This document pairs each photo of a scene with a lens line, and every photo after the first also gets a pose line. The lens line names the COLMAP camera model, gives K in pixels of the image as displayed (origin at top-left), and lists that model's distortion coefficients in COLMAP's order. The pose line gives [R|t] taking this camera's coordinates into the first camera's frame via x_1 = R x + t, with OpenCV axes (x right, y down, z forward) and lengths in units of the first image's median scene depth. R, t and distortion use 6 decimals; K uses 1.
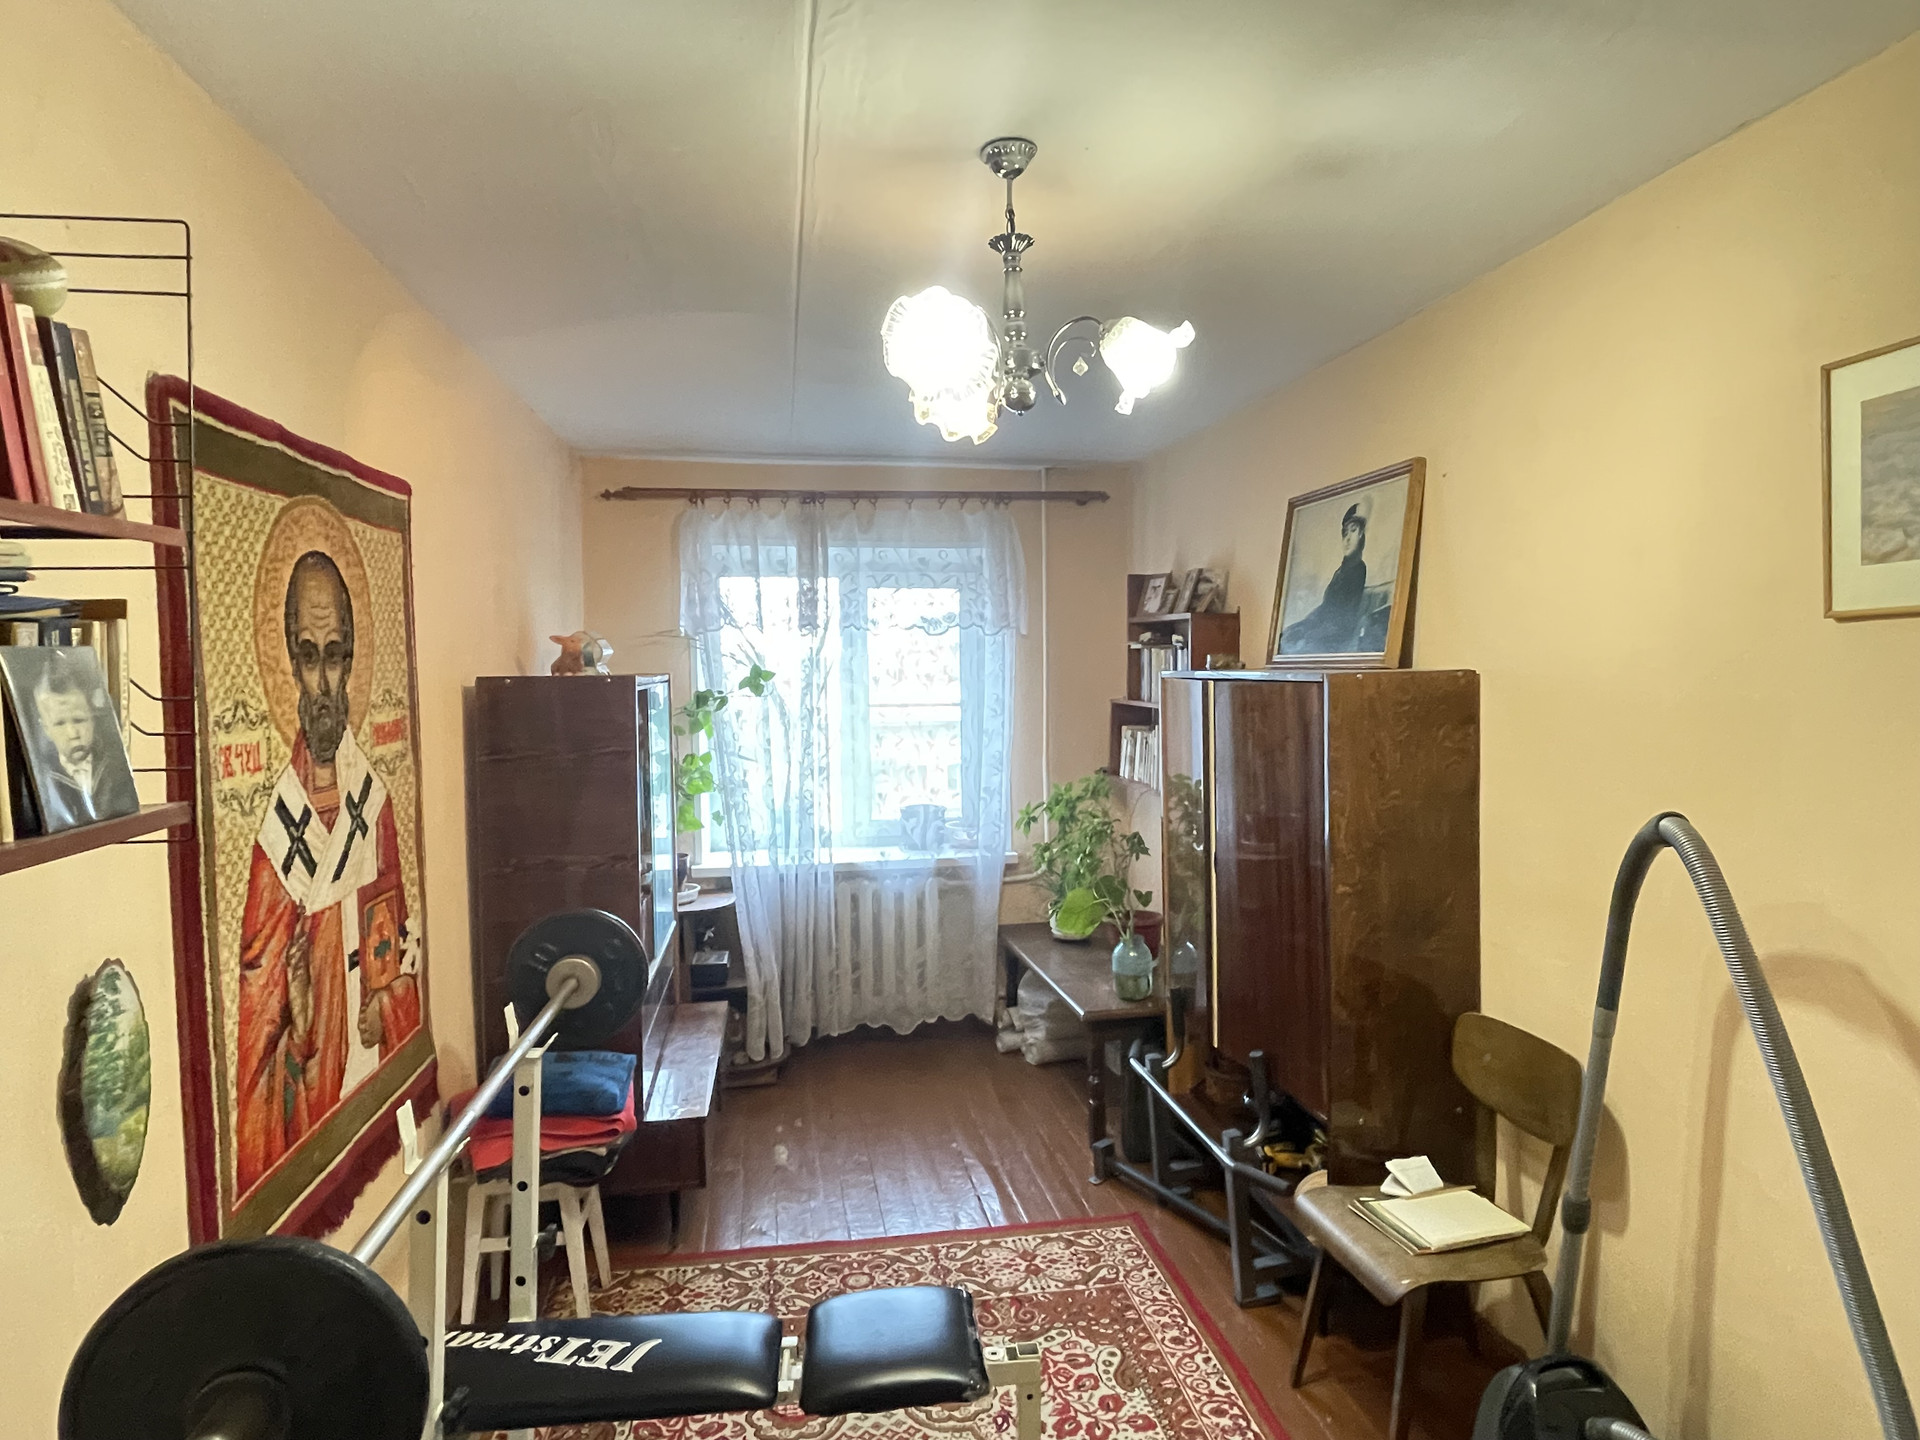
lens RADIAL K [[1074.7, 0, 956.6], [0, 1074.7, 716.4], [0, 0, 1]] dist [0.015076, -0.001315]
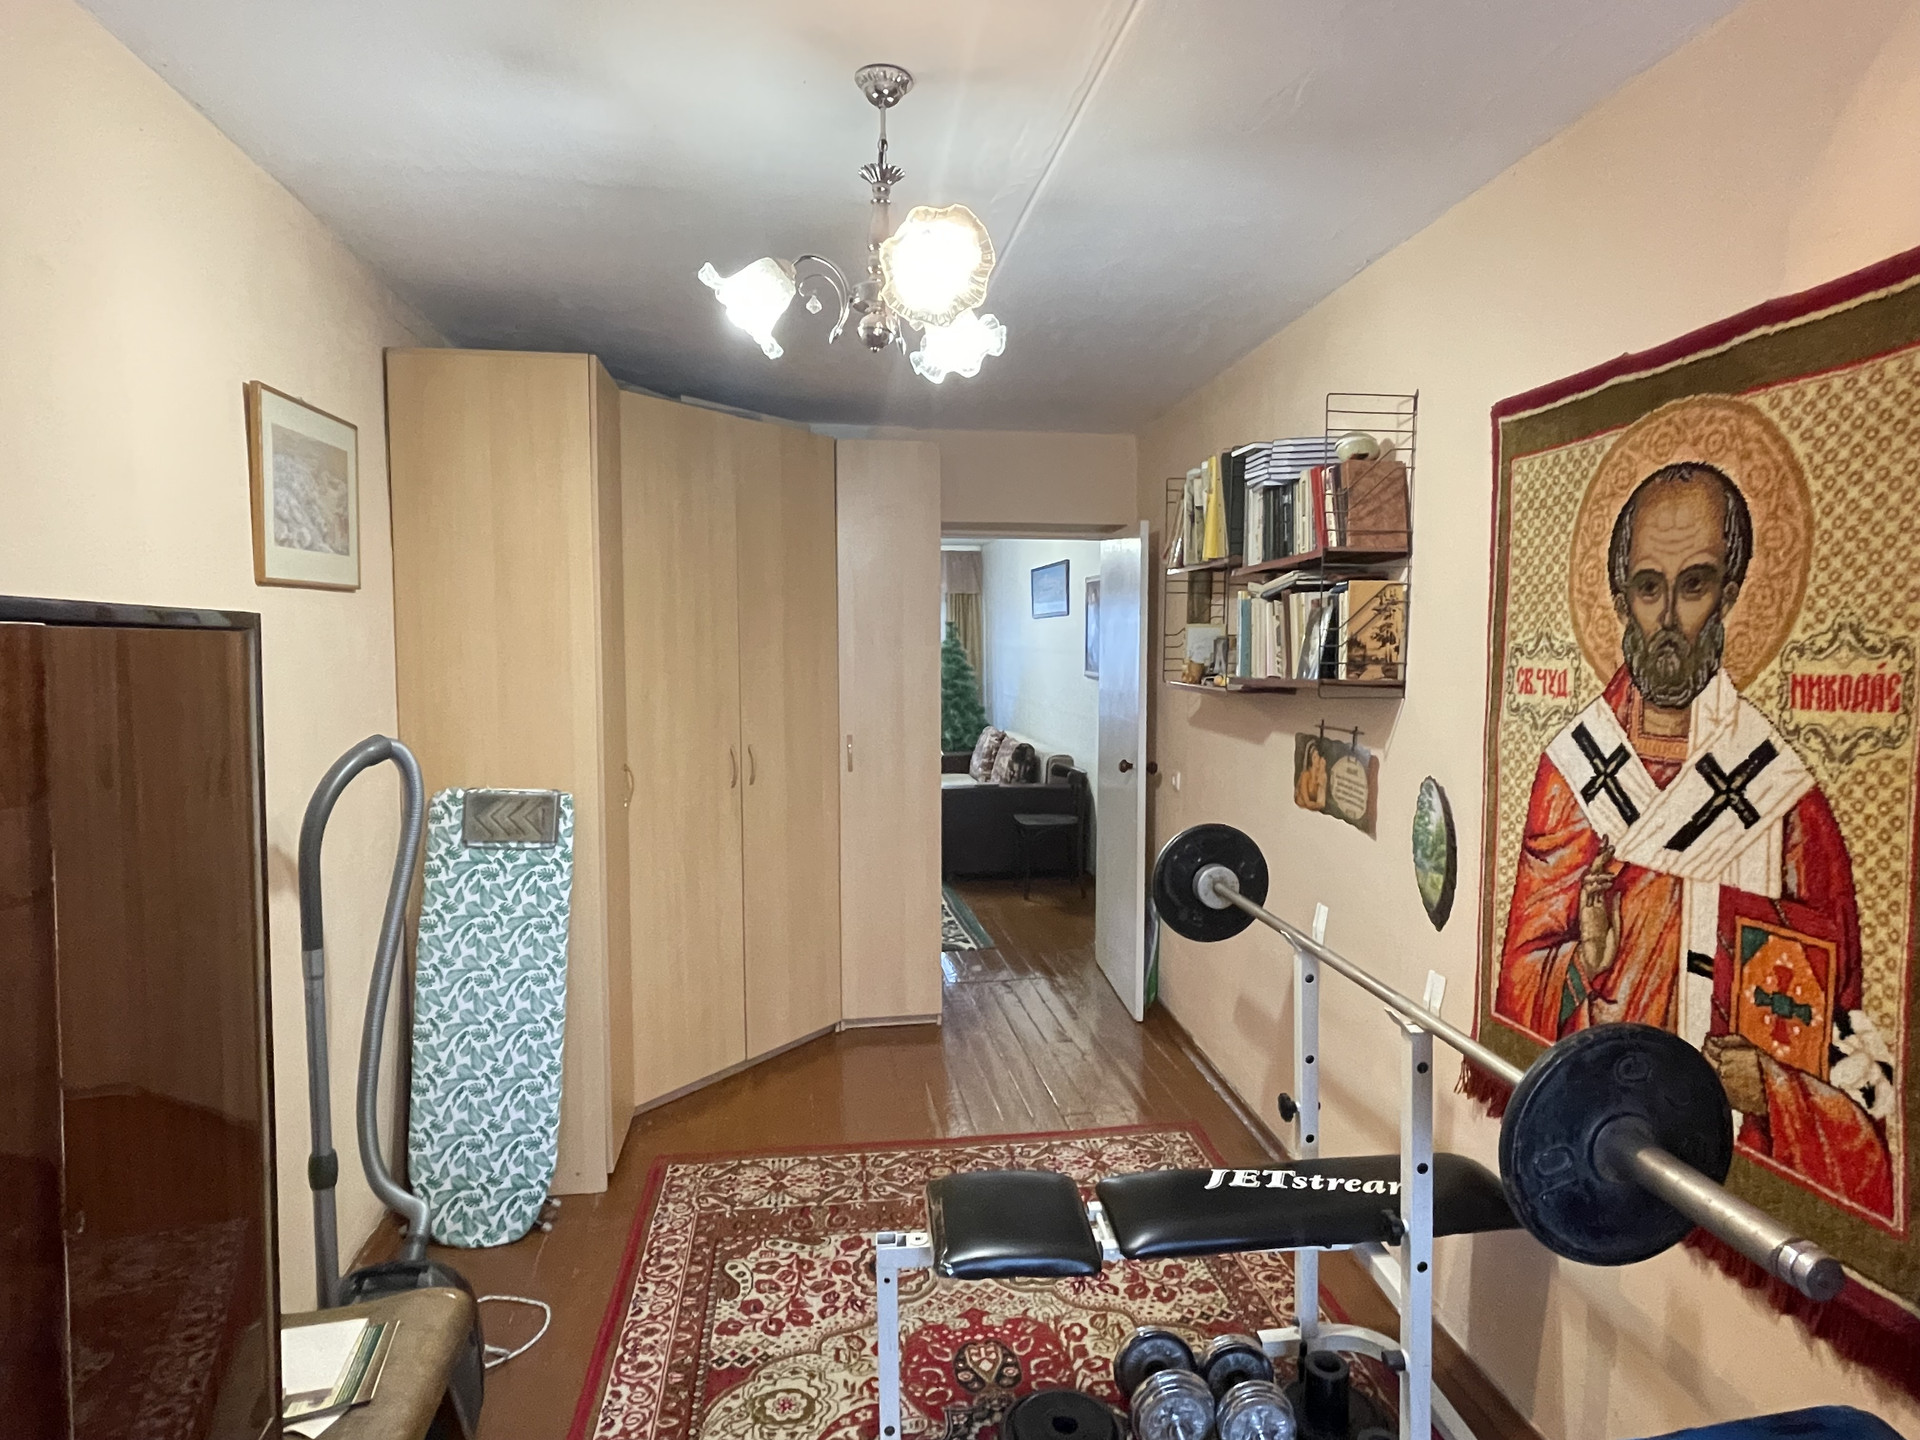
lens RADIAL K [[1074.7, 0, 961.5], [0, 1074.7, 708.1], [0, 0, 1]] dist [0.015076, -0.001315]
pose [[-0.999925, 0.009835, 0.007350, -0.022975], [0.010570, 0.994132, 0.107655, -0.061887], [-0.006248, 0.107725, -0.994161, 2.023334]]
